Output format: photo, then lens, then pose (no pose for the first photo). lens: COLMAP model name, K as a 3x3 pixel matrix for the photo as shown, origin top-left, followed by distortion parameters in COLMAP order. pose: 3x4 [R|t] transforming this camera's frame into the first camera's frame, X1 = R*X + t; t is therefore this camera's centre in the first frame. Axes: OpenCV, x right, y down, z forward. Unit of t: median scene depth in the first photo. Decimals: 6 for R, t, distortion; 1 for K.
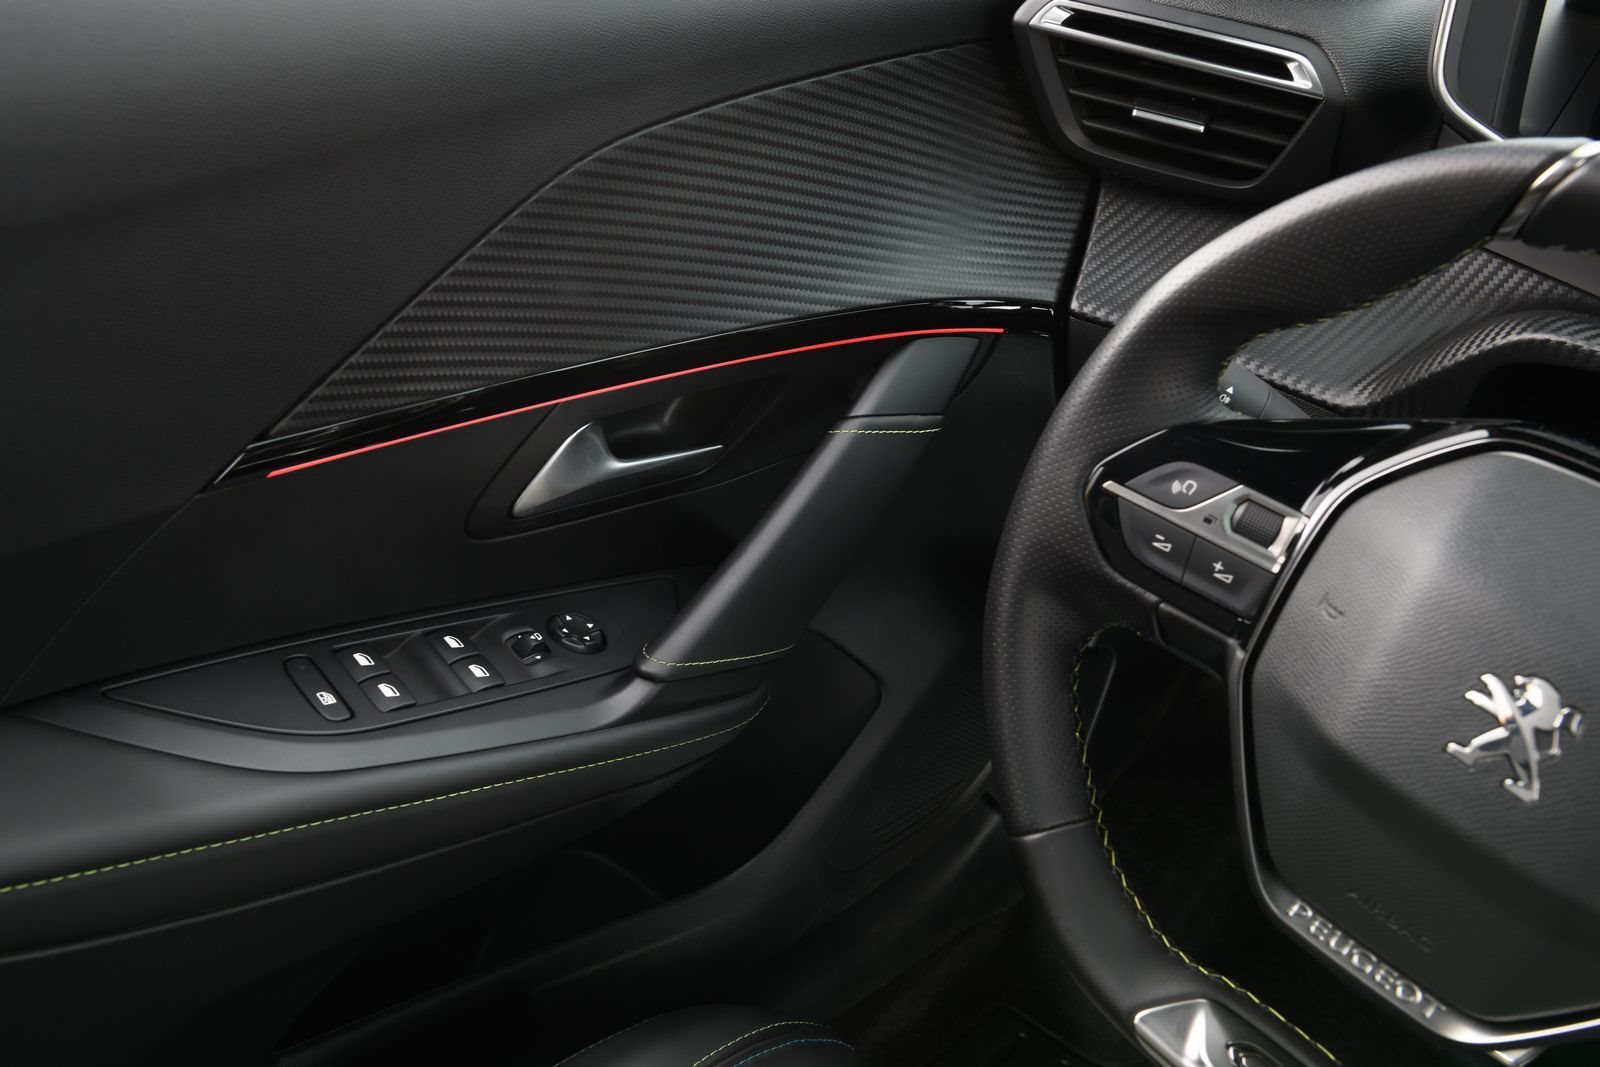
lens RADIAL K [[1530.4, 0, 809.7], [0, 1530.4, 529.6], [0, 0, 1]] dist [-0.003577, 0.000000]
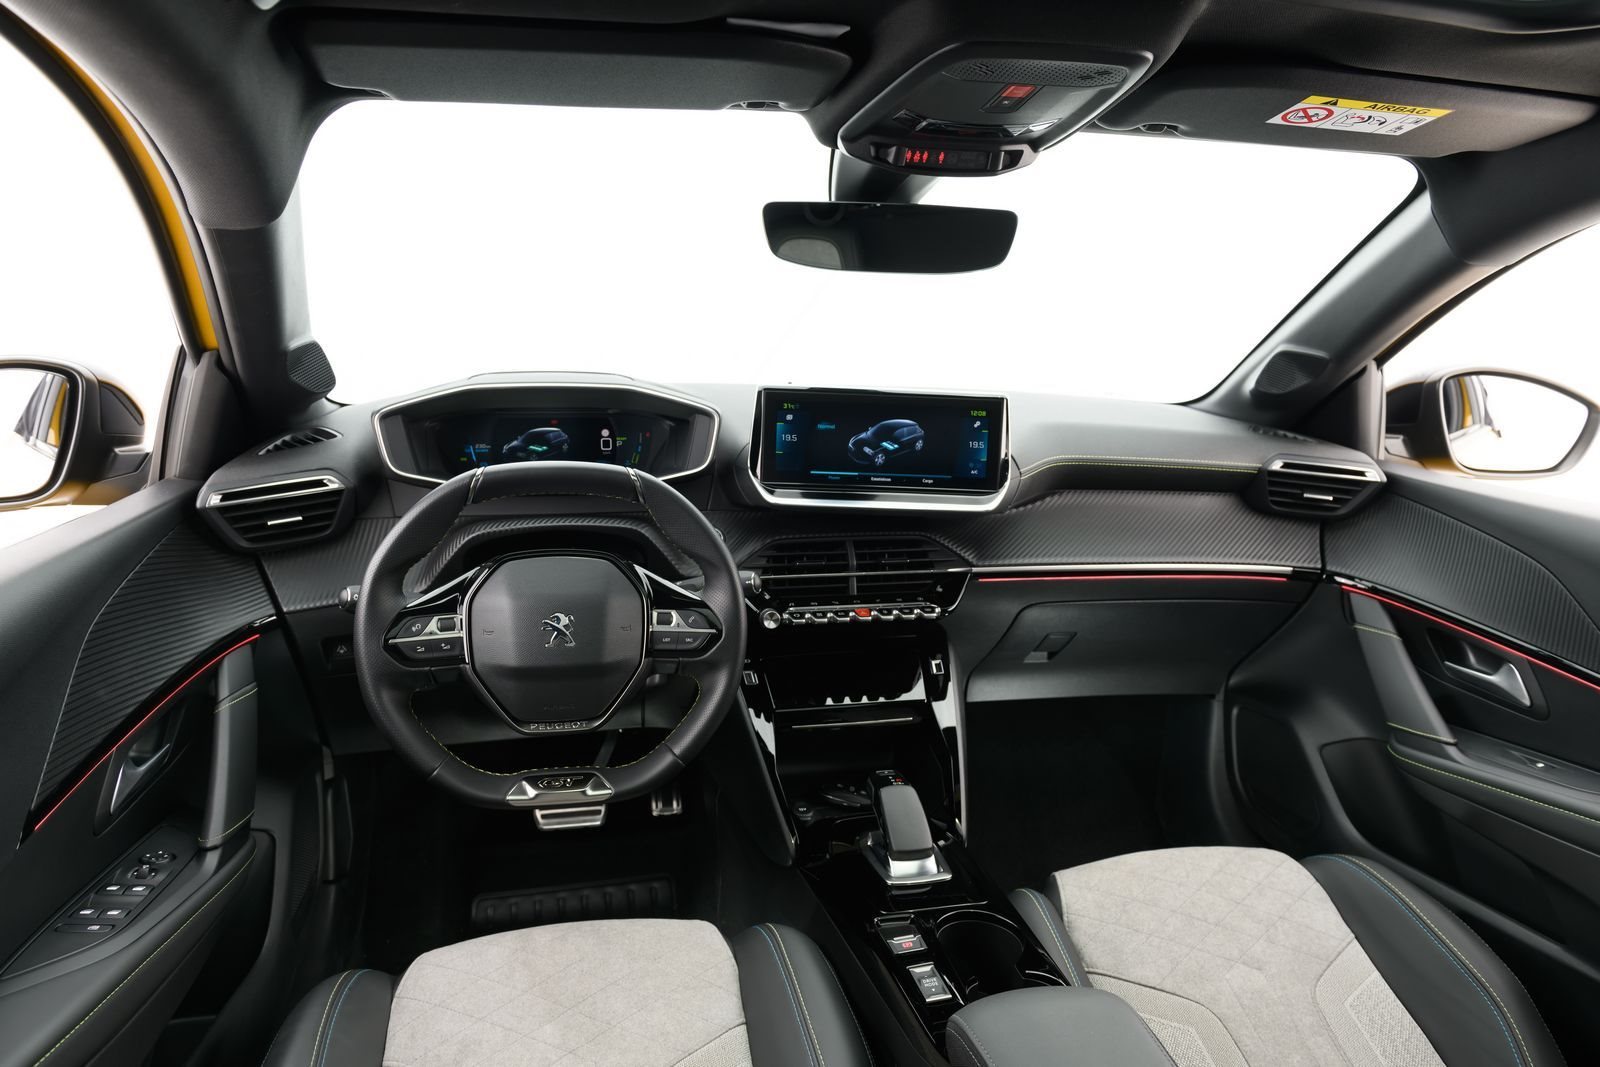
lens RADIAL K [[1082.1, 0, 805.6], [0, 1082.1, 525.9], [0, 0, 1]] dist [0.008514, -0.008947]
pose [[0.563510, -0.383751, 0.731568, -0.575188], [0.510365, 0.858068, 0.056986, 0.049597], [-0.649603, 0.341254, 0.679383, -0.674907]]
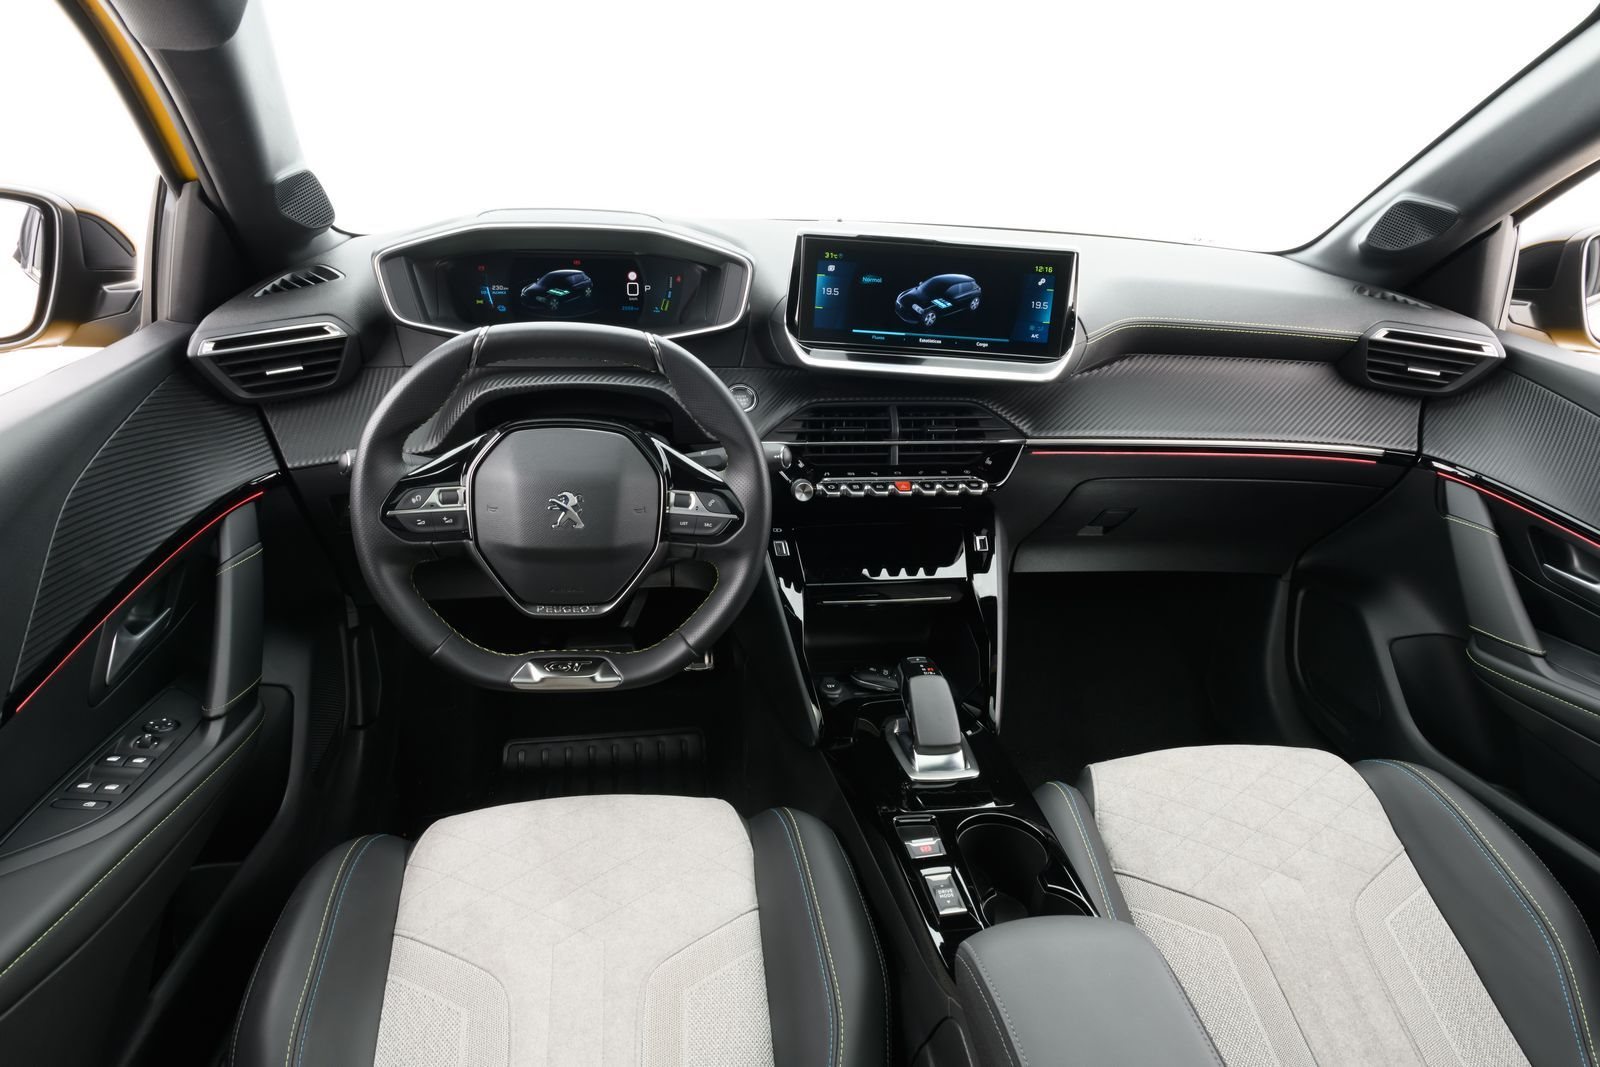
lens RADIAL K [[1082.1, 0, 803.9], [0, 1082.1, 532.7], [0, 0, 1]] dist [0.008514, -0.008947]
pose [[0.619143, -0.481243, 0.620537, -0.407667], [0.485490, 0.855679, 0.179202, 0.008003], [-0.617220, 0.190313, 0.763427, -0.625755]]
